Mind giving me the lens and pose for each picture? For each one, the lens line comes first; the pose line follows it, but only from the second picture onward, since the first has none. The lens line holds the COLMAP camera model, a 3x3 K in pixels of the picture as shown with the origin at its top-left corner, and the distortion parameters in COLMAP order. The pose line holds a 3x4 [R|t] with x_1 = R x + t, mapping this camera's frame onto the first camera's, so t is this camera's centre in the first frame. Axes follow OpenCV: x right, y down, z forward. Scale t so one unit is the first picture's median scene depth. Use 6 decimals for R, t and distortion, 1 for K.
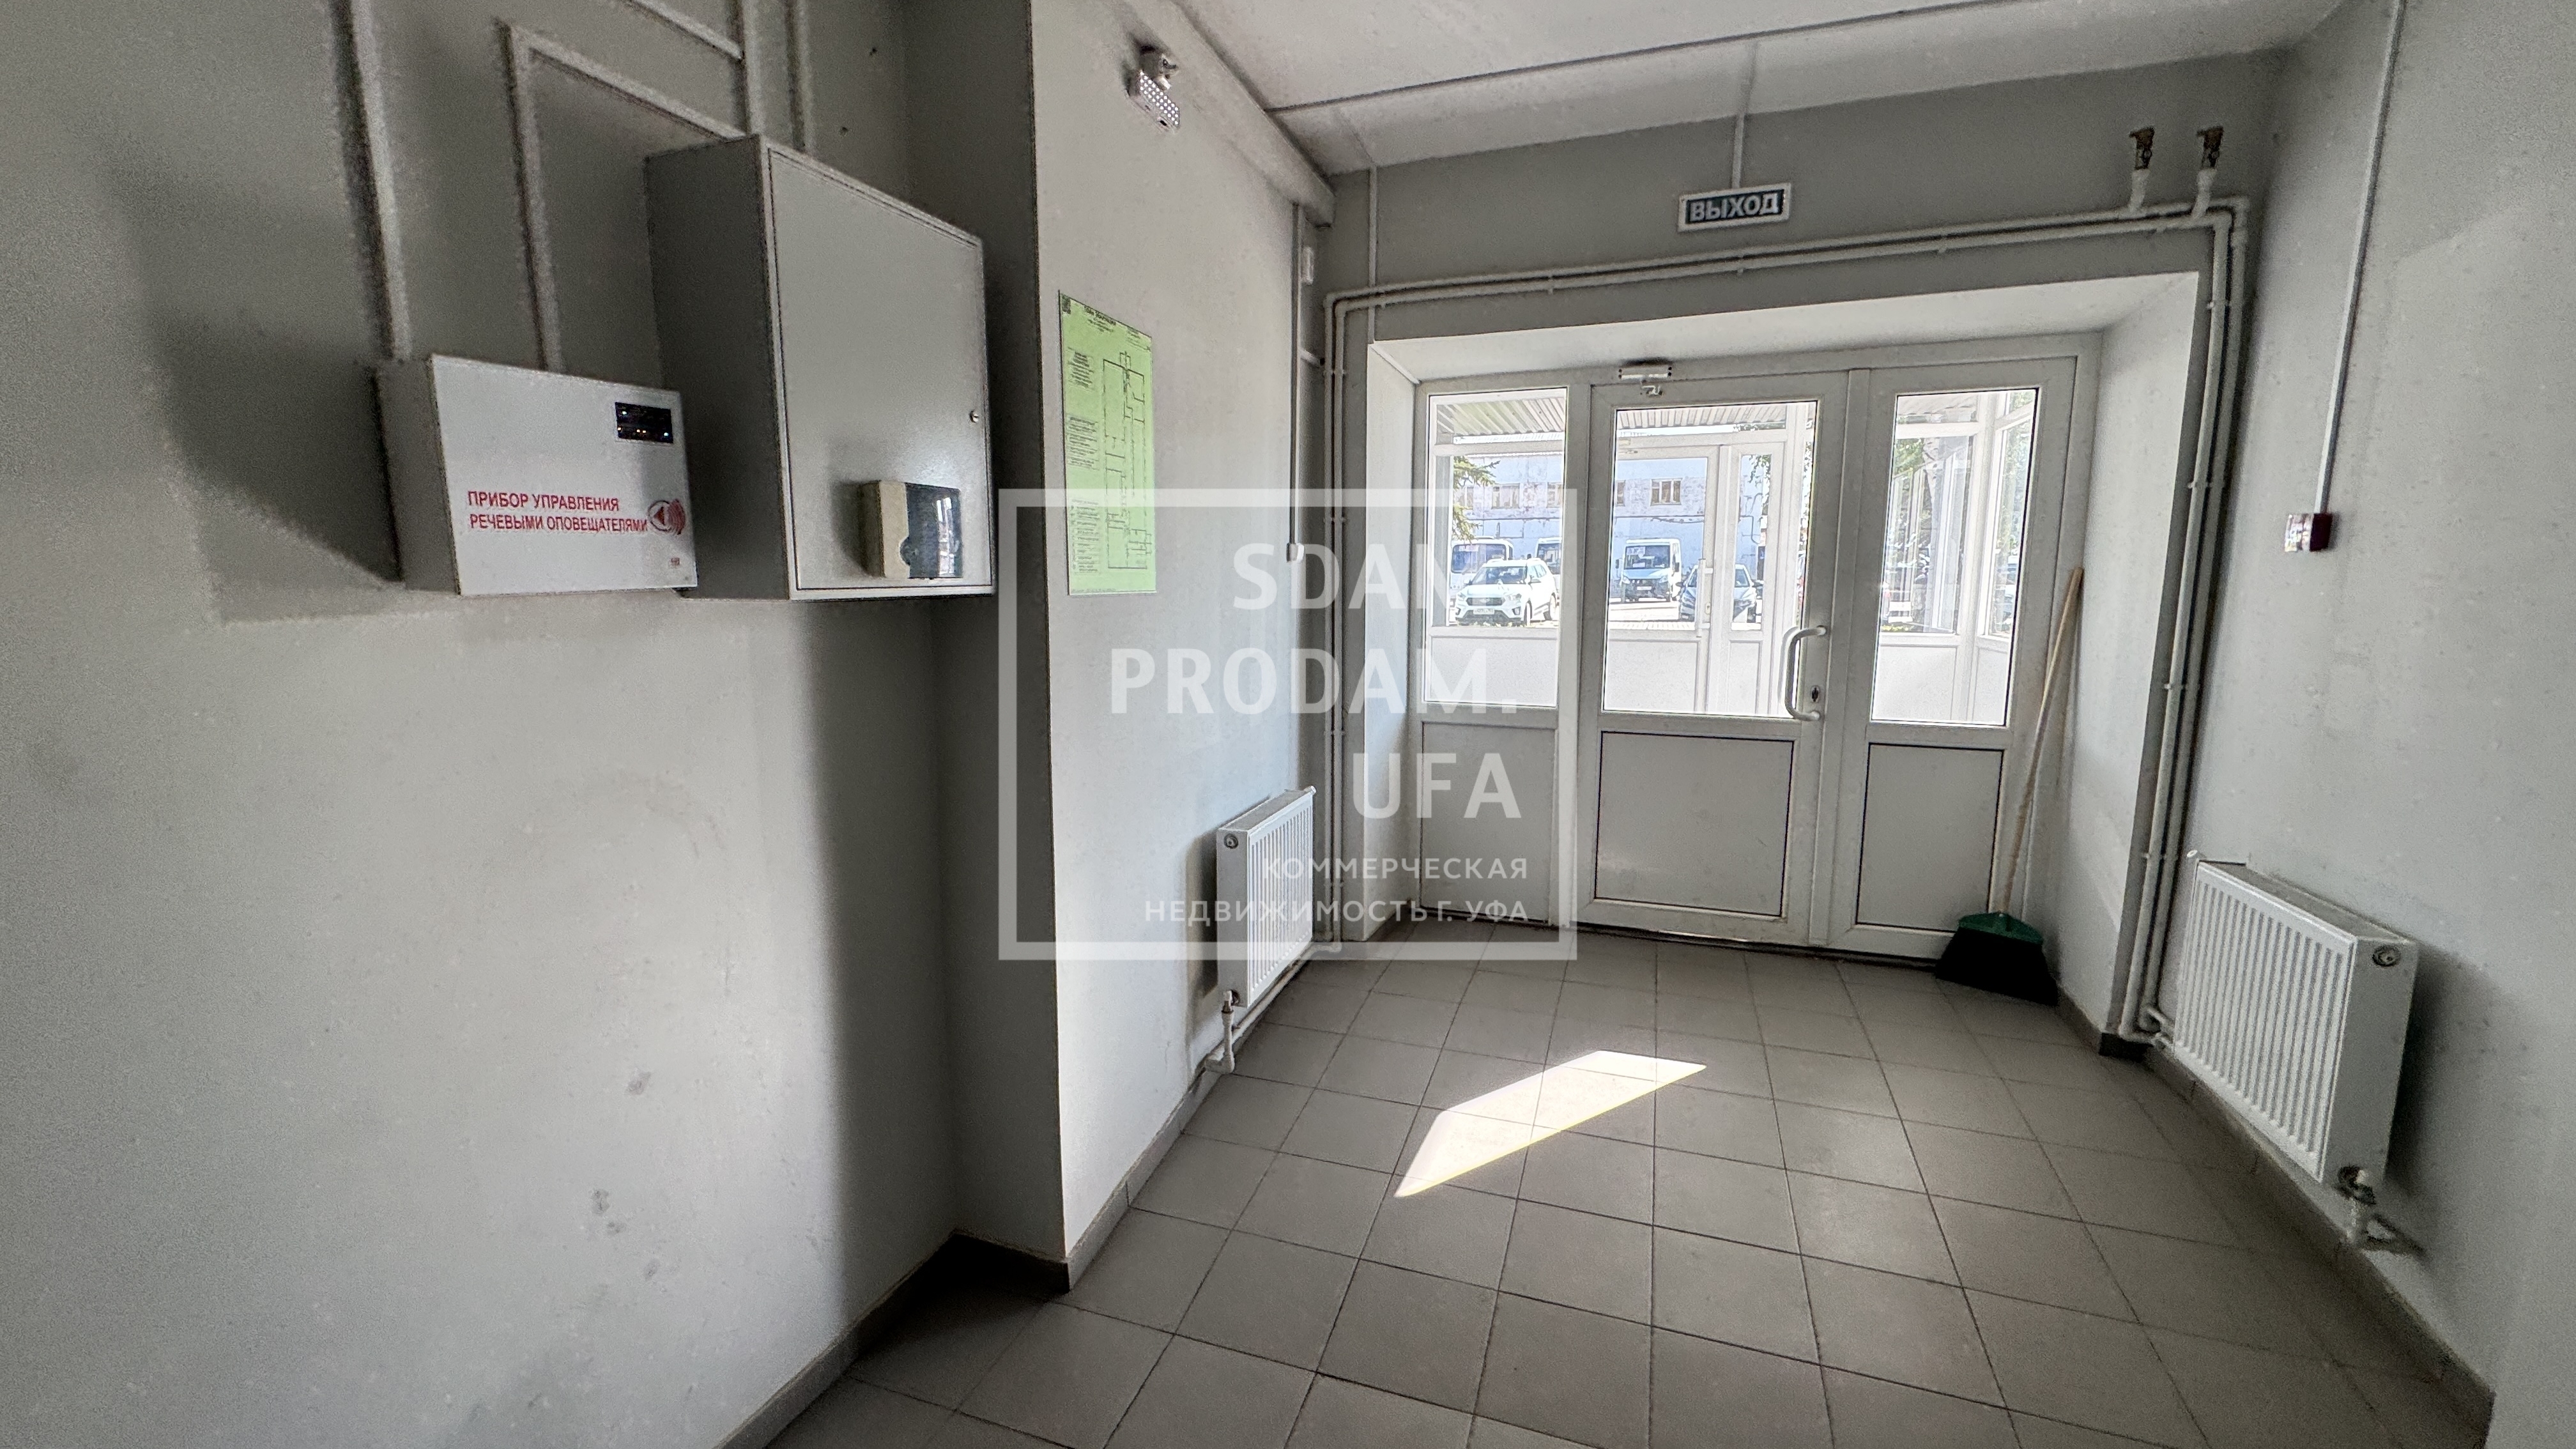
lens RADIAL K [[1032.5, 0, 1281.2], [0, 1032.5, 736.5], [0, 0, 1]] dist [0.000177, -0.000344]
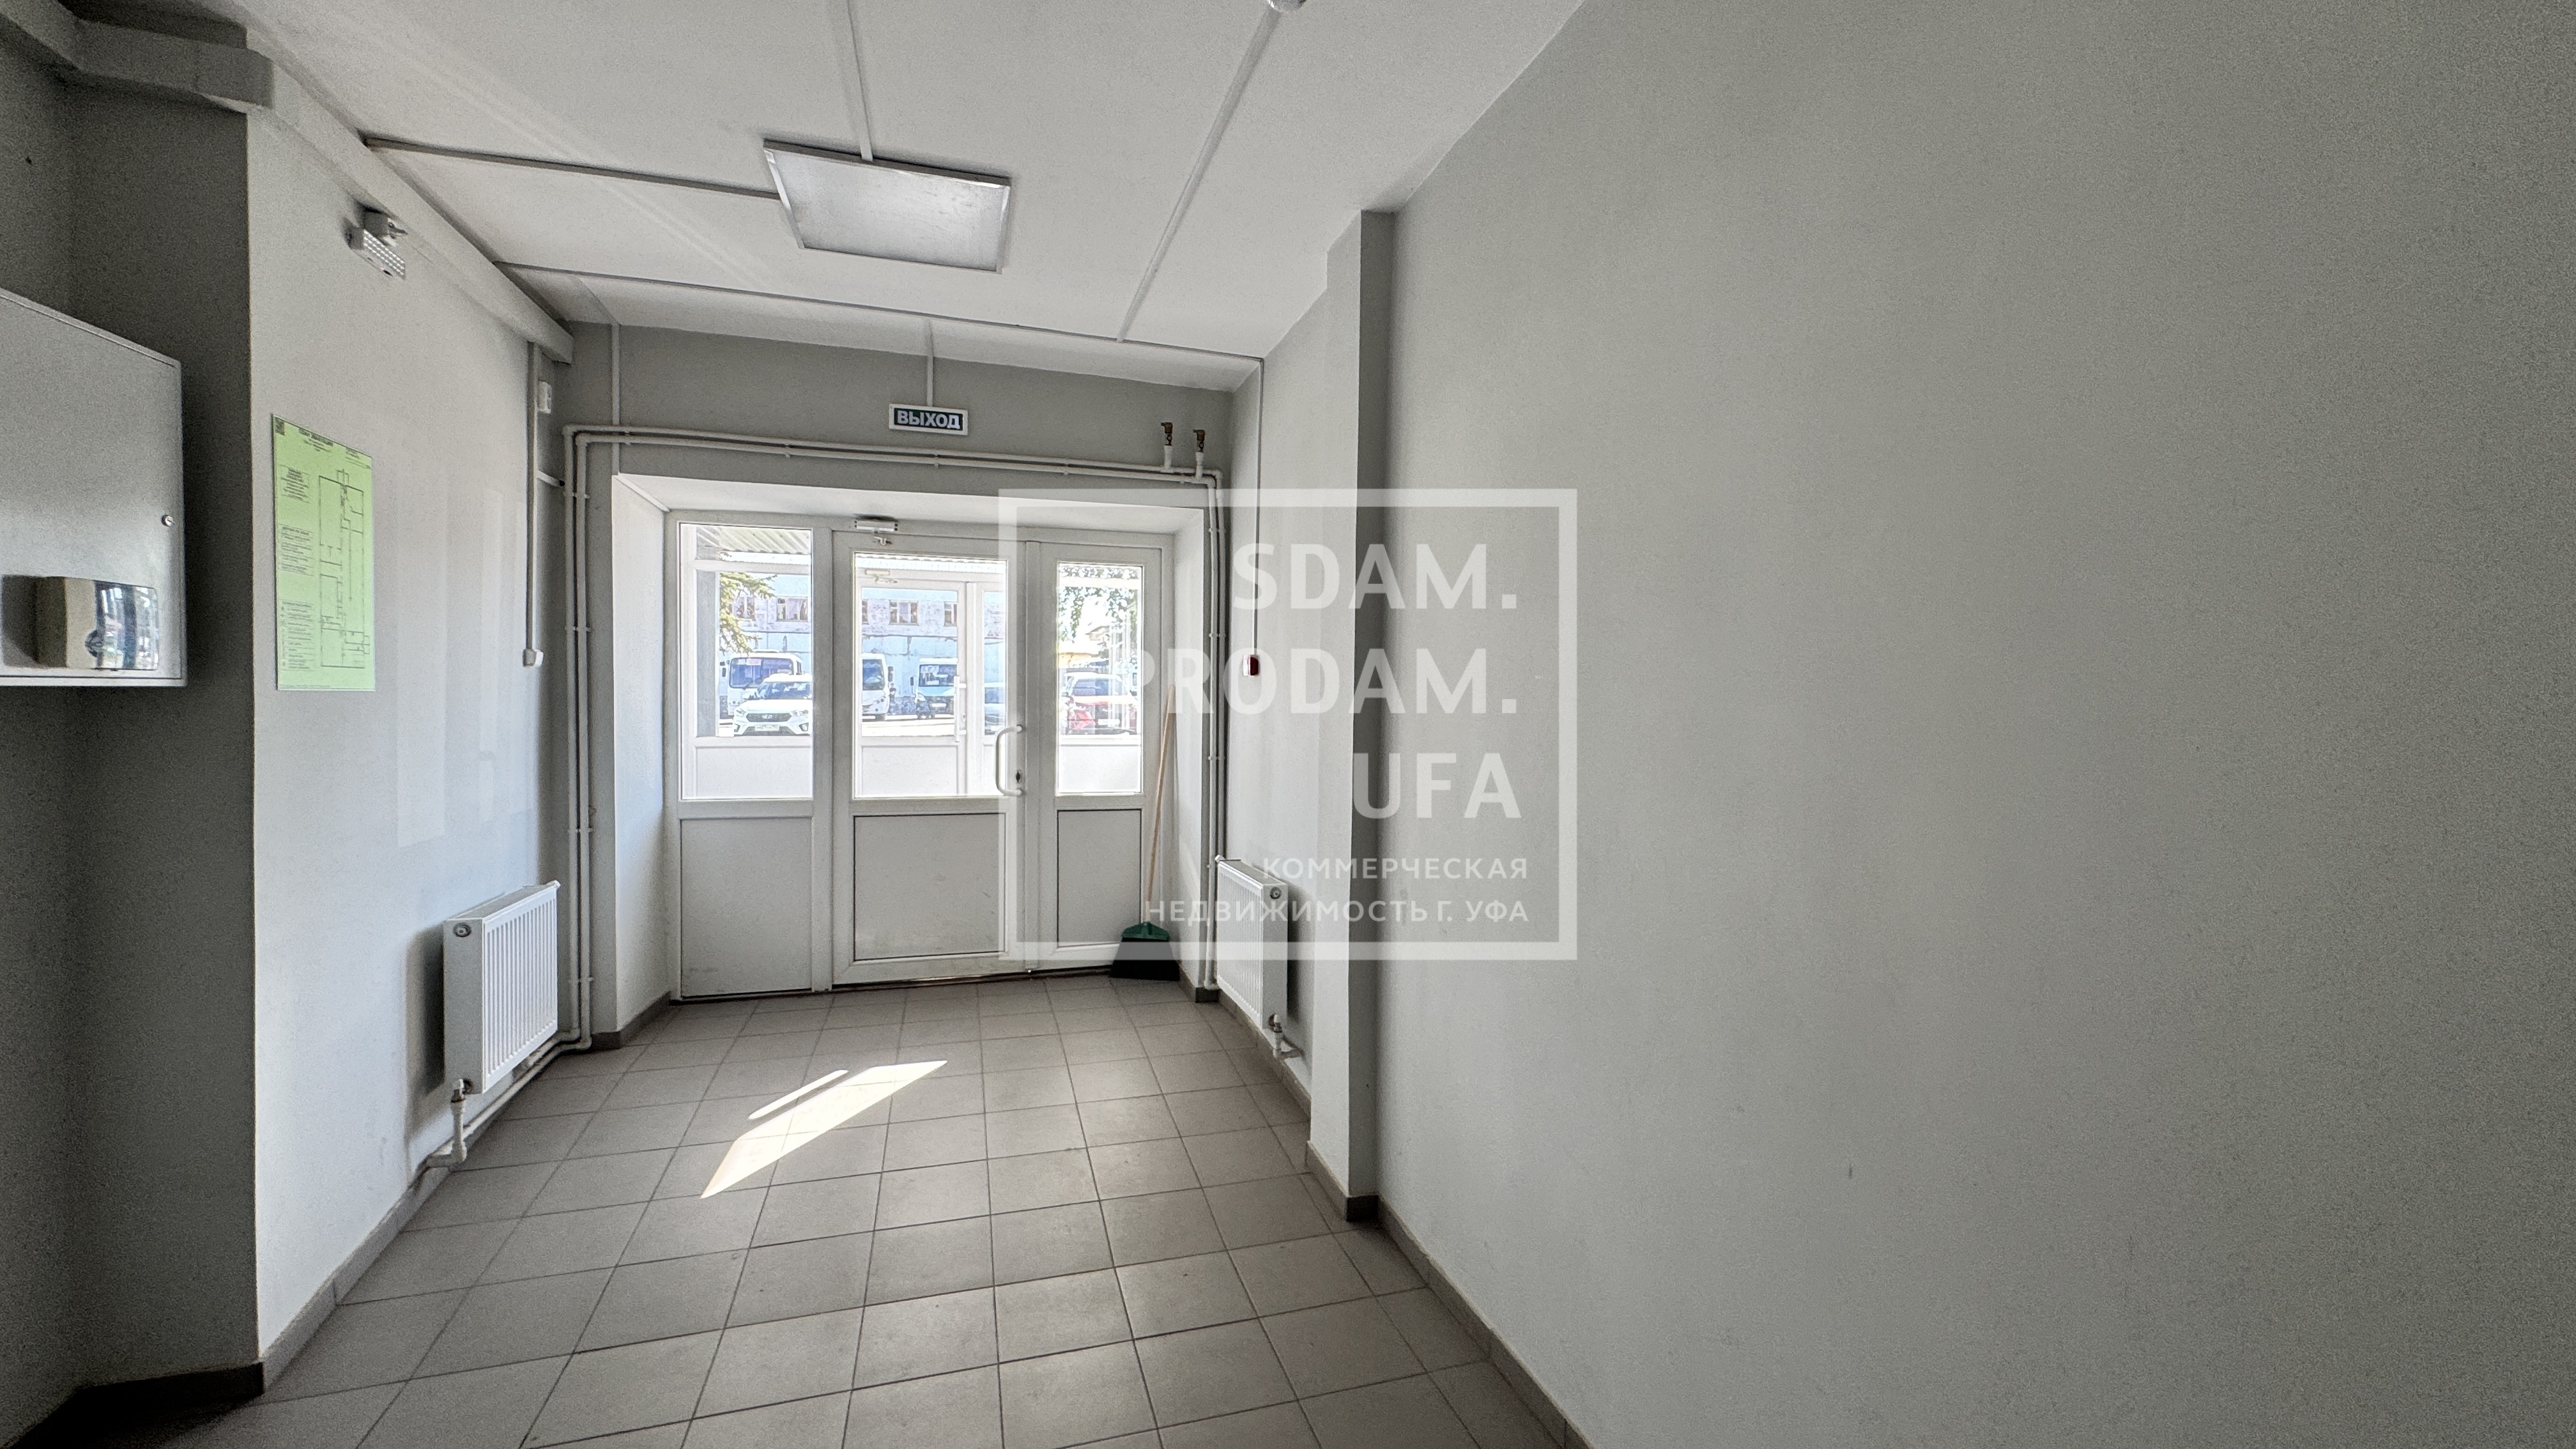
lens RADIAL K [[1032.5, 0, 1285.6], [0, 1032.5, 721.2], [0, 0, 1]] dist [0.000177, -0.000344]
pose [[0.793878, -0.005361, 0.608053, -0.020605], [0.083006, 0.991556, -0.099631, 0.061807], [-0.602384, 0.129567, 0.787620, -0.325676]]
